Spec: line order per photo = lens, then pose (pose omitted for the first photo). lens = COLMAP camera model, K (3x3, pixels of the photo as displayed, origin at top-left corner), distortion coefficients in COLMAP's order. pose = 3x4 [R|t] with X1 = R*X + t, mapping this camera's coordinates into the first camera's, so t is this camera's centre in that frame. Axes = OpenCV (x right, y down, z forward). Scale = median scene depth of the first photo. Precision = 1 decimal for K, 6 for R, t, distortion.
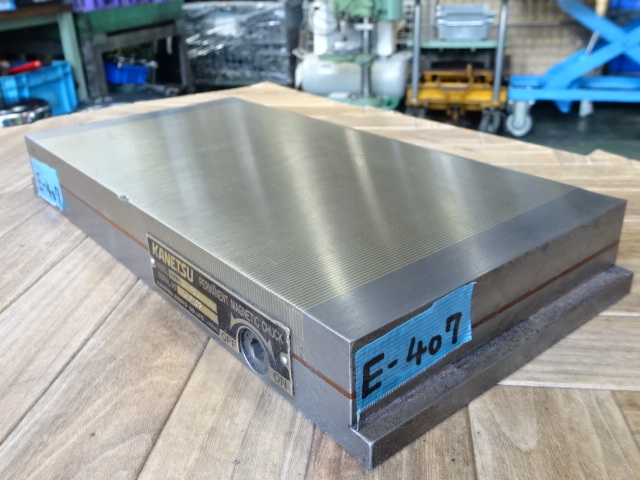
lens RADIAL K [[600.9, 0, 316.0], [0, 600.9, 238.8], [0, 0, 1]] dist [-0.002022, 0.000000]
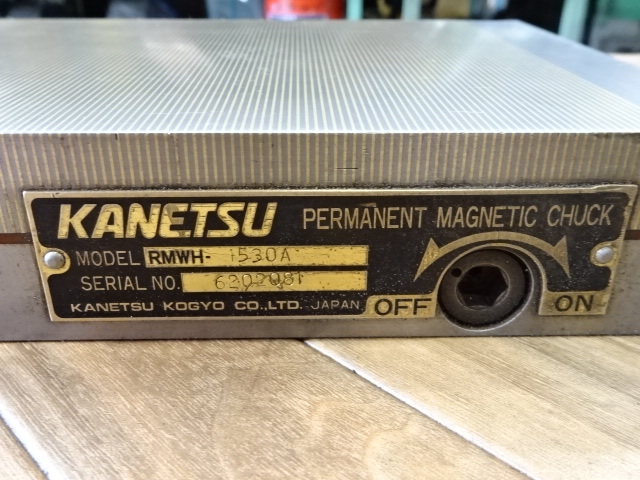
lens RADIAL K [[600.9, 0, 320.2], [0, 600.9, 241.5], [0, 0, 1]] dist [-0.002022, 0.000000]
pose [[0.609726, -0.313166, 0.728122, -0.496337], [0.305643, 0.940485, 0.148559, 0.023078], [-0.731312, 0.131965, 0.669155, 0.667438]]
